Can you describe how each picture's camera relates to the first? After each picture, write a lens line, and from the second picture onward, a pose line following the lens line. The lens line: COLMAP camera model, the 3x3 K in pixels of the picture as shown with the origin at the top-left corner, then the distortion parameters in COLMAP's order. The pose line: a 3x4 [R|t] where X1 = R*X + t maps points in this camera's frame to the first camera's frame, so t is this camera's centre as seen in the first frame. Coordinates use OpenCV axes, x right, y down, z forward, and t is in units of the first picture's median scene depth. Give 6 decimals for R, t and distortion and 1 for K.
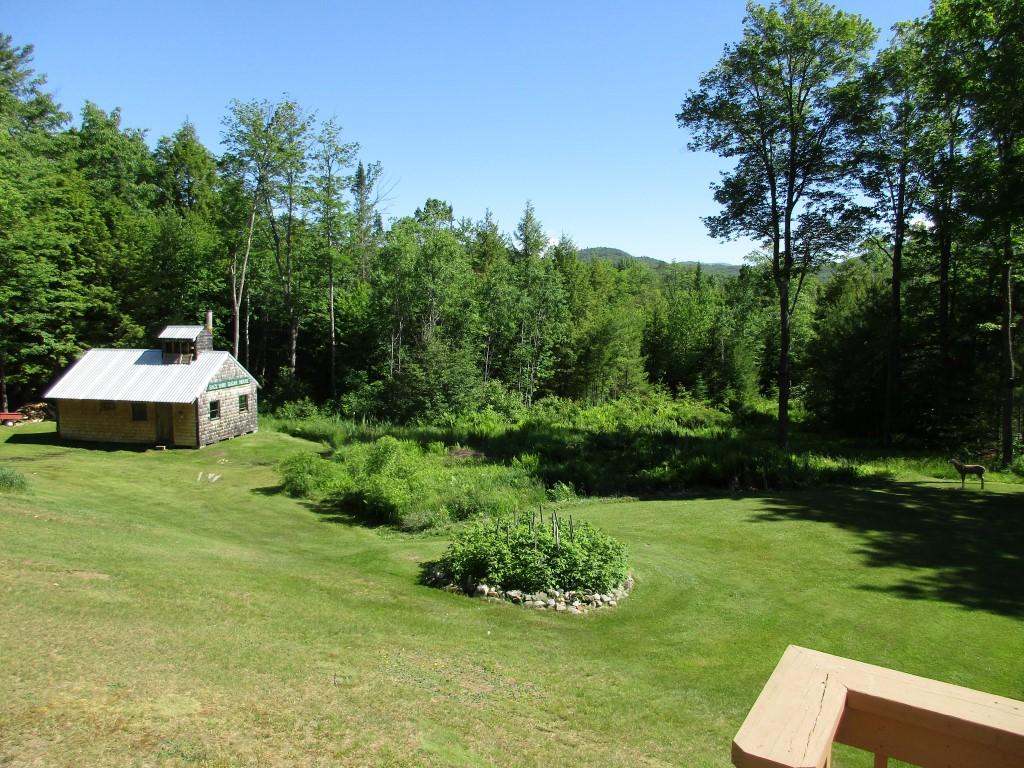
lens RADIAL K [[764.7, 0, 500.7], [0, 764.7, 374.4], [0, 0, 1]] dist [0.009531, 0.003020]
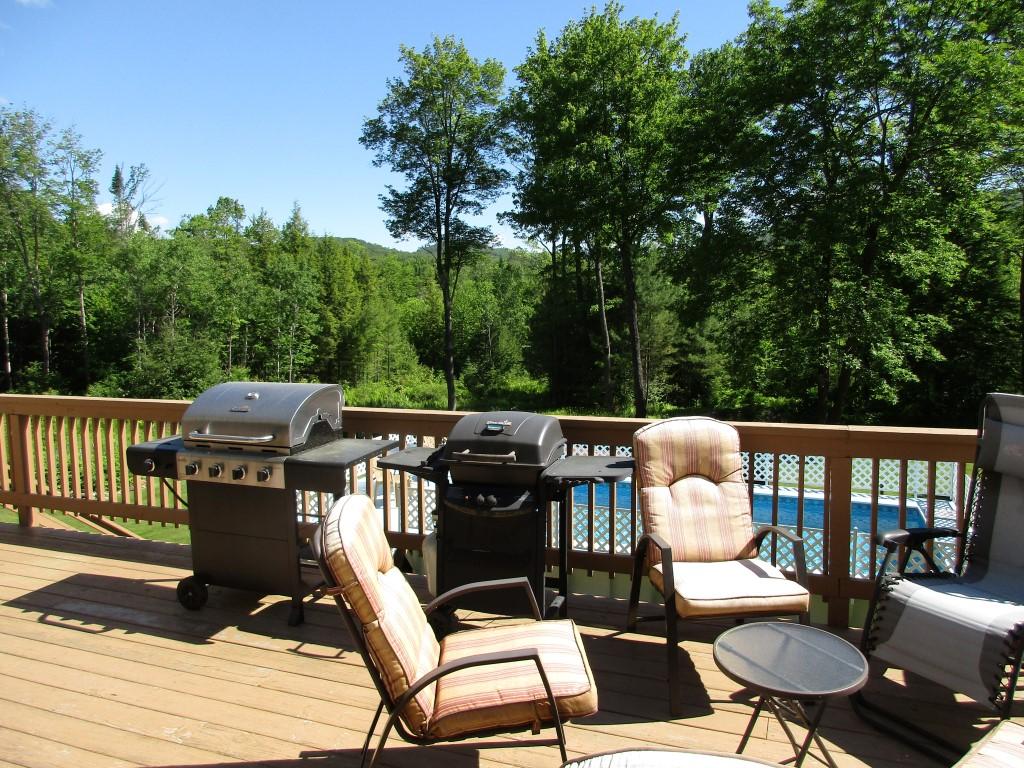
lens RADIAL K [[757.4, 0, 509.1], [0, 757.4, 374.0], [0, 0, 1]] dist [-0.004211, 0.001764]
pose [[0.980854, -0.037055, 0.191185, 0.188786], [0.034987, 0.999287, 0.014182, 0.018955], [-0.191574, -0.007221, 0.981452, -0.176104]]
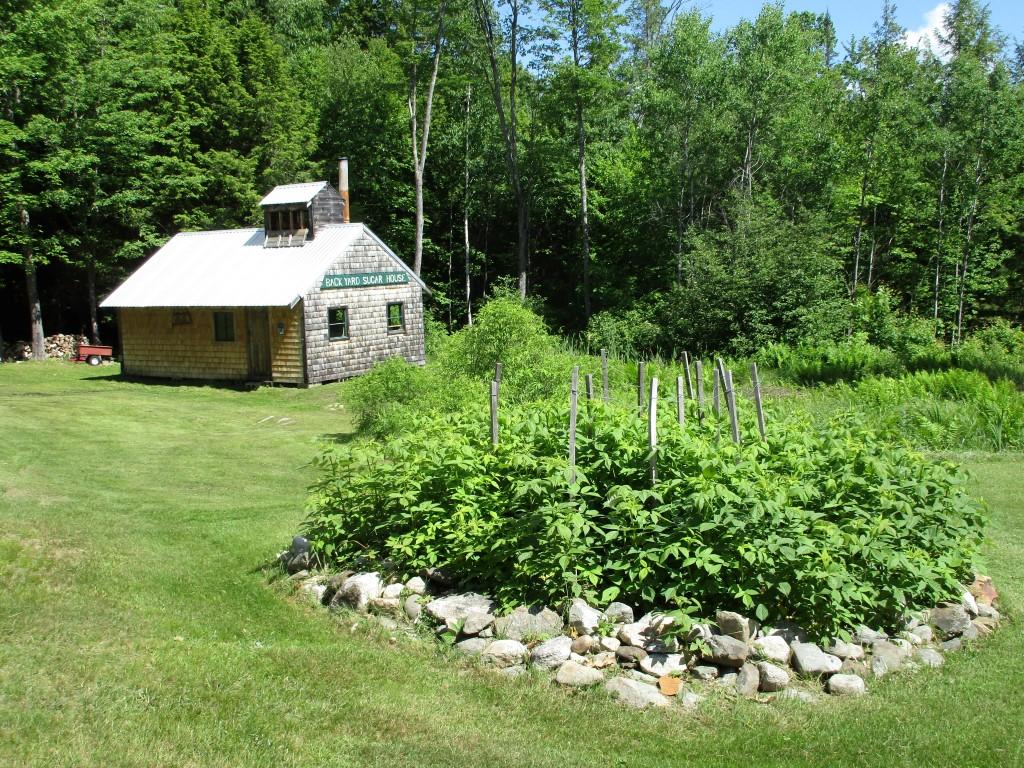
lens RADIAL K [[1175.0, 0, 512.0], [0, 1175.0, 384.0], [0, 0, 1]] dist [-0.012081, 0.025629]
pose [[0.934904, 0.004926, -0.354866, 0.051670], [0.004850, 0.999633, 0.026653, 0.057779], [0.354867, -0.026639, 0.934537, 0.184750]]
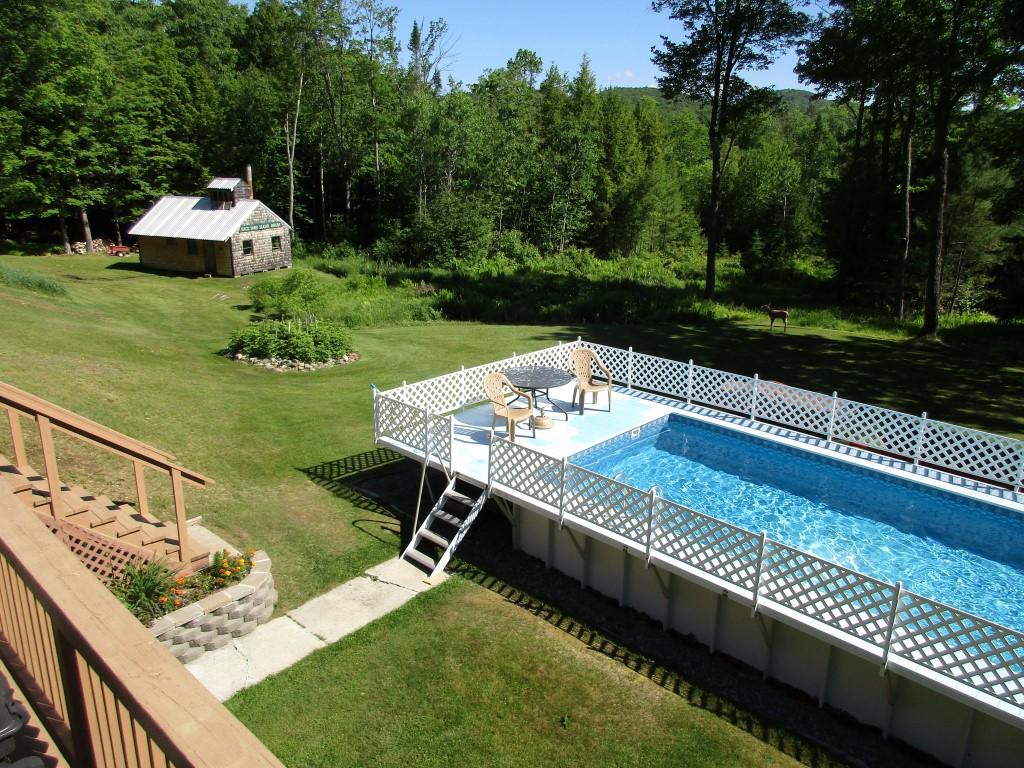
lens RADIAL K [[757.4, 0, 509.1], [0, 757.4, 374.0], [0, 0, 1]] dist [-0.004211, 0.001764]
pose [[0.980142, 0.061290, -0.188587, 0.245054], [-0.023925, 0.980640, 0.194354, -0.001471], [0.196848, -0.185983, 0.962633, -0.124580]]
